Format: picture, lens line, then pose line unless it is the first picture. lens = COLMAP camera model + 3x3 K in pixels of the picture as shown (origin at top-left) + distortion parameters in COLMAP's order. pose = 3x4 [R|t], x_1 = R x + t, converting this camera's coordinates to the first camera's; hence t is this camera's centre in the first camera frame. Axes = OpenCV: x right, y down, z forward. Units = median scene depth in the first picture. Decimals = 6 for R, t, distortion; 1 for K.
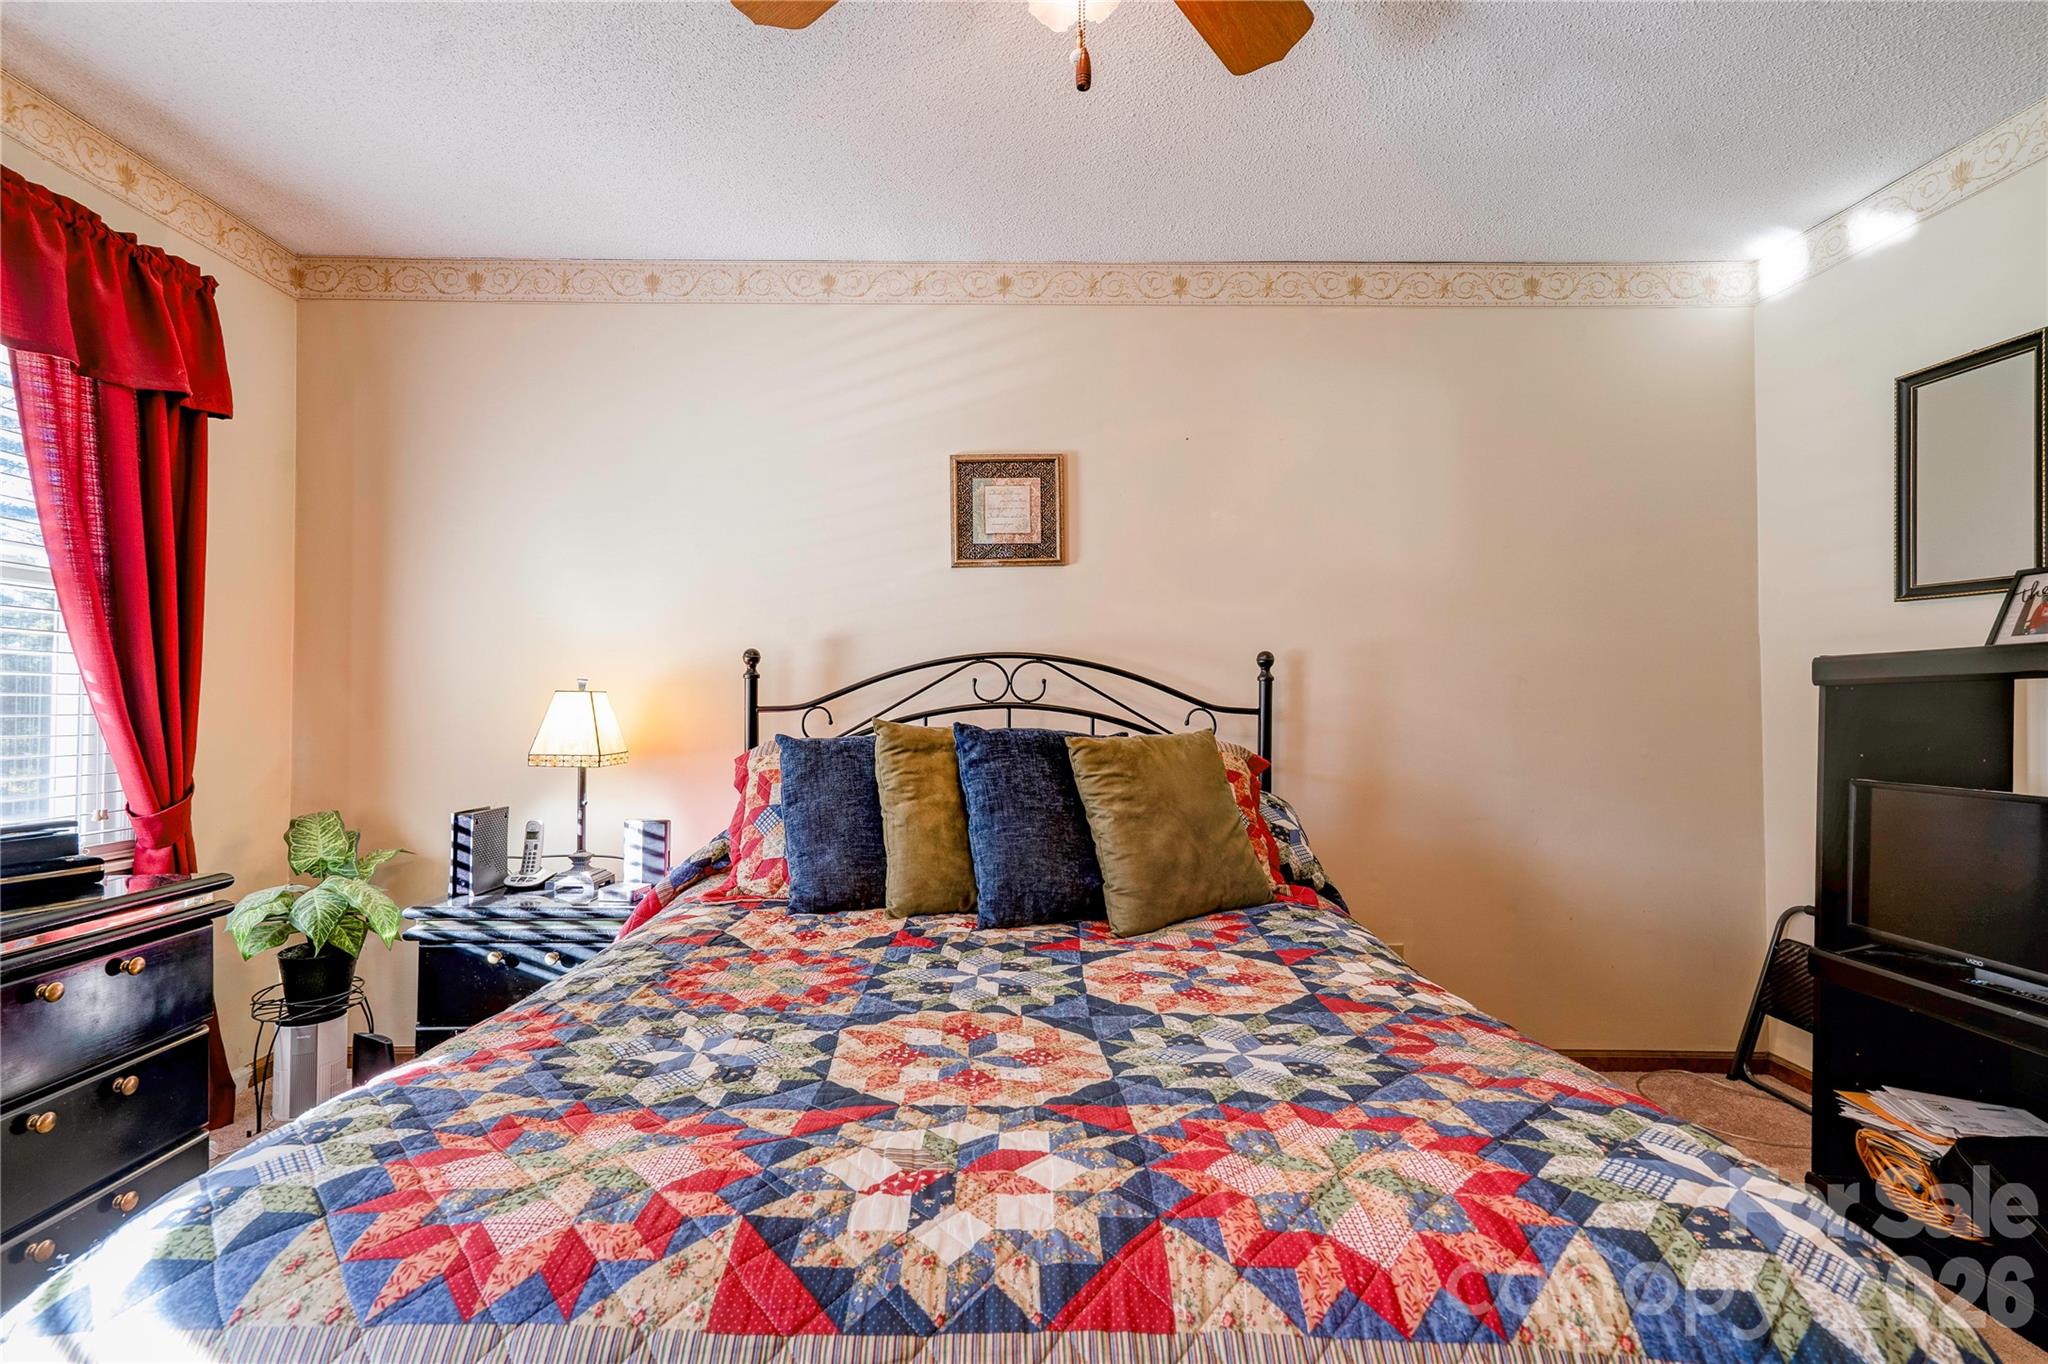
lens RADIAL K [[937.8, 0, 1024.0], [0, 937.8, 682.0], [0, 0, 1]] dist [-0.013439, 0.016313]
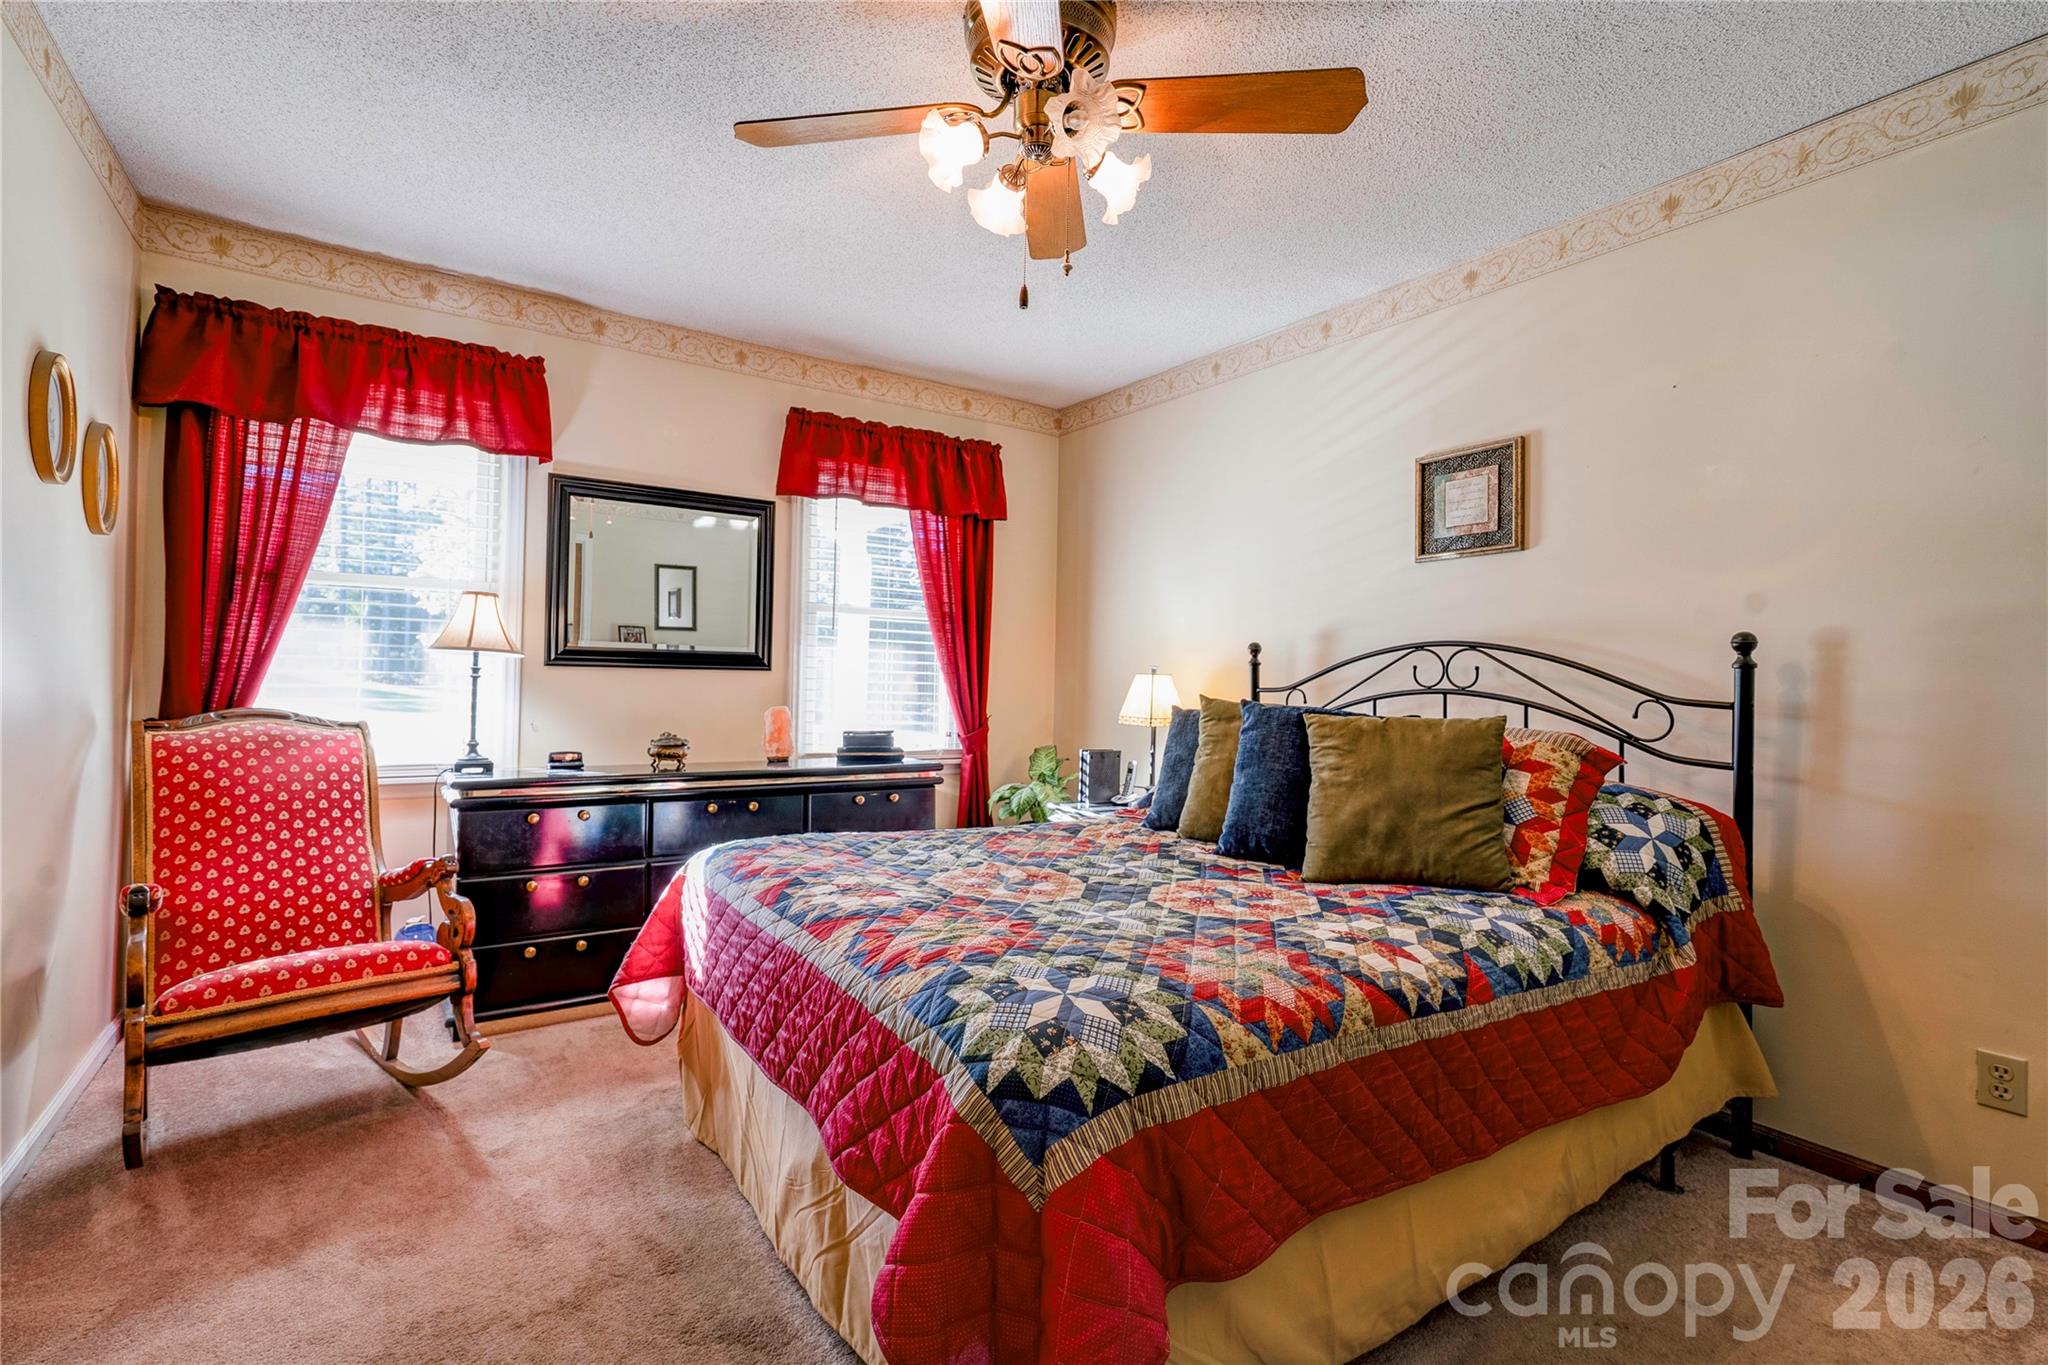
lens RADIAL K [[937.8, 0, 1024.0], [0, 937.8, 682.5], [0, 0, 1]] dist [-0.013439, 0.016313]
pose [[0.556375, 0.014891, -0.830798, 0.589605], [-0.006056, 0.999886, 0.013866, 0.003250], [0.830909, -0.002684, 0.556402, 0.029021]]
